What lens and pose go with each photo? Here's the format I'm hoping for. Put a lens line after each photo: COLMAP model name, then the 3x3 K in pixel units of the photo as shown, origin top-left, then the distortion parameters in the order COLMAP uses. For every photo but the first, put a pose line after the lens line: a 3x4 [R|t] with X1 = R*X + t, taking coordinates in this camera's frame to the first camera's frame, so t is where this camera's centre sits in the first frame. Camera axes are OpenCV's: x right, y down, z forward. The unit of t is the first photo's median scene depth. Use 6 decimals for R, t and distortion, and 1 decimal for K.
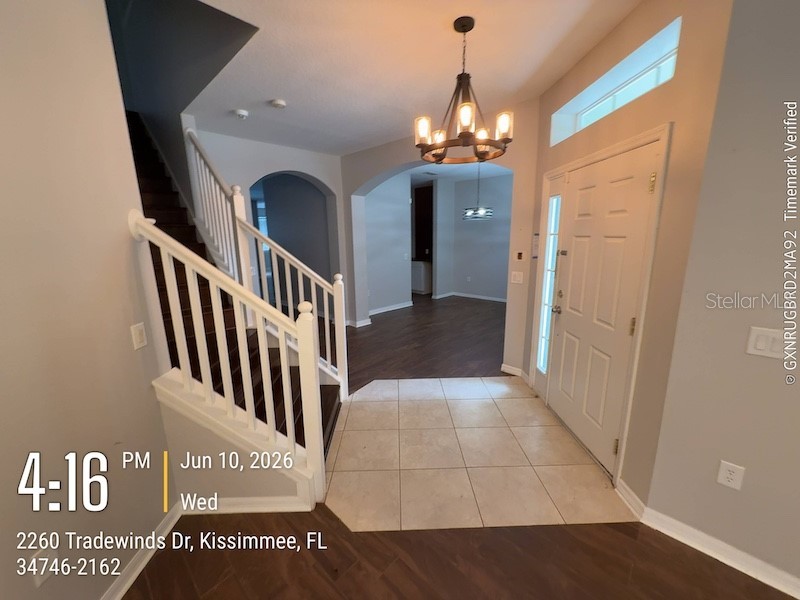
lens RADIAL K [[318.9, 0, 402.9], [0, 318.9, 300.2], [0, 0, 1]] dist [-0.001280, 0.000013]
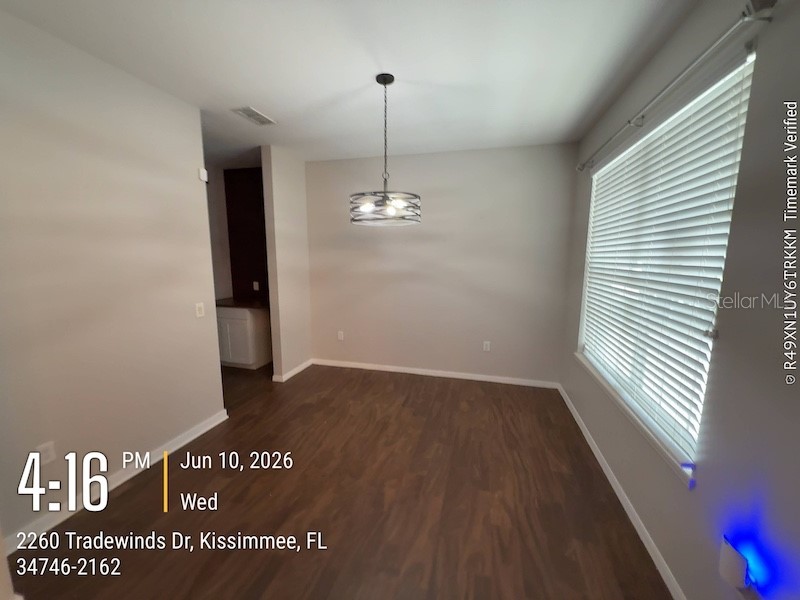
lens RADIAL K [[318.9, 0, 402.9], [0, 318.9, 300.2], [0, 0, 1]] dist [-0.001280, 0.000013]
pose [[0.875163, -0.051647, 0.481063, 0.035121], [0.081241, 0.995856, -0.040880, -0.096334], [-0.476958, 0.074859, 0.875732, 0.449392]]
